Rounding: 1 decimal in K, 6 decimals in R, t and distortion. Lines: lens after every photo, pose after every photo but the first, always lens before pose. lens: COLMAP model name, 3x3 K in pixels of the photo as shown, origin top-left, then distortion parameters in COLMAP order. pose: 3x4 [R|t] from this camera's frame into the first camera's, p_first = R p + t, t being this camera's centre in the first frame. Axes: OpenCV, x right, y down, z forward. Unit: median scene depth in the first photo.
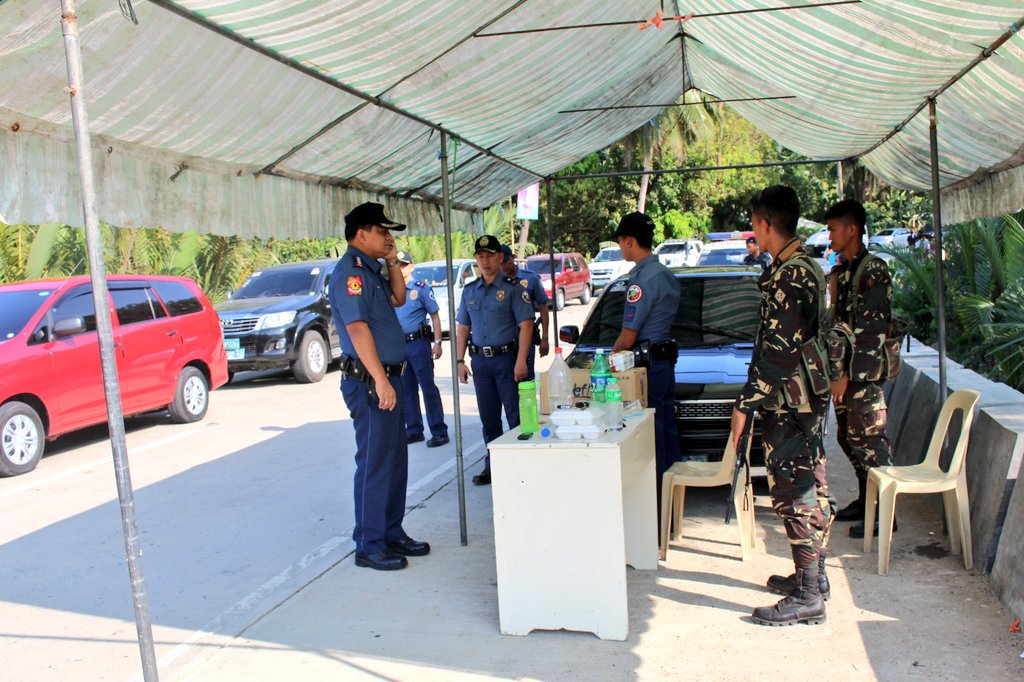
lens RADIAL K [[988.6, 0, 512.0], [0, 988.6, 341.0], [0, 0, 1]] dist [-0.135146, 0.004677]
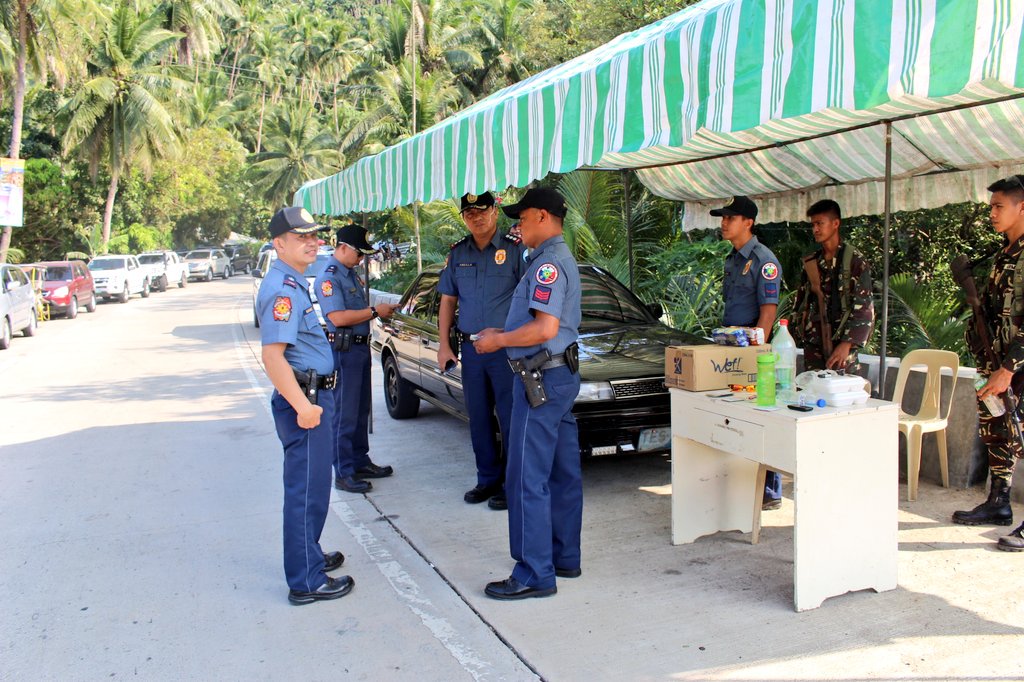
lens RADIAL K [[863.8, 0, 512.0], [0, 863.8, 341.0], [0, 0, 1]] dist [-0.160793, 0.123057]
pose [[0.798065, -0.031037, 0.601771, -0.196005], [0.034328, 0.999392, 0.006019, 0.003776], [-0.601593, 0.015854, 0.798646, 0.132565]]
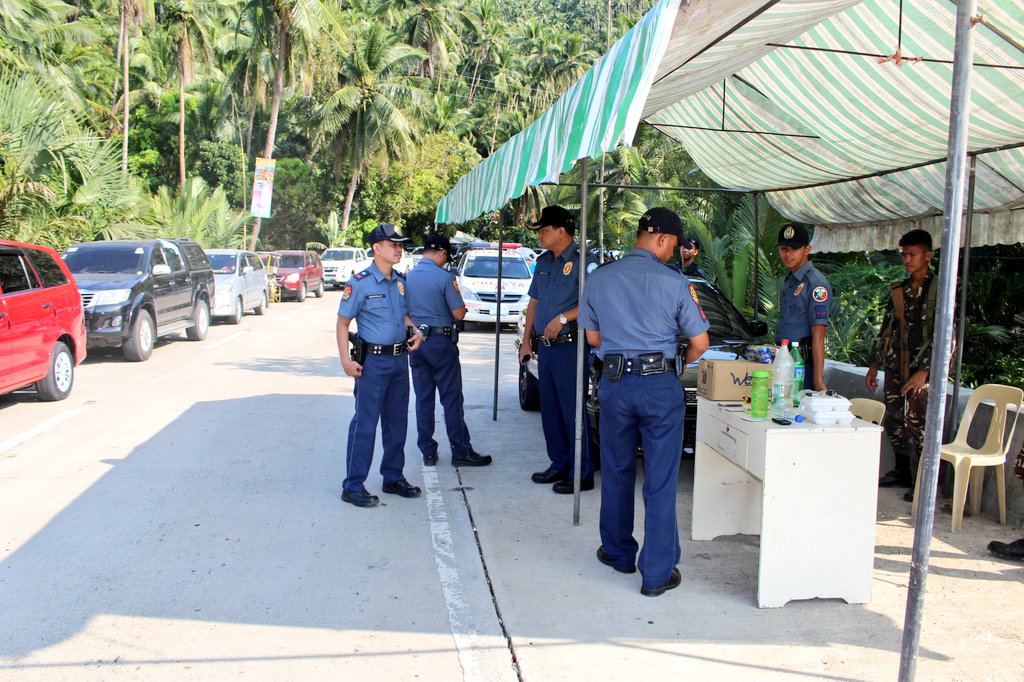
lens RADIAL K [[845.7, 0, 512.0], [0, 845.7, 341.0], [0, 0, 1]] dist [-0.153684, 0.062087]
pose [[0.925361, 0.037394, 0.377239, -0.162640], [-0.040691, 0.999171, 0.000772, 0.005503], [-0.376898, -0.016065, 0.926115, 0.075343]]
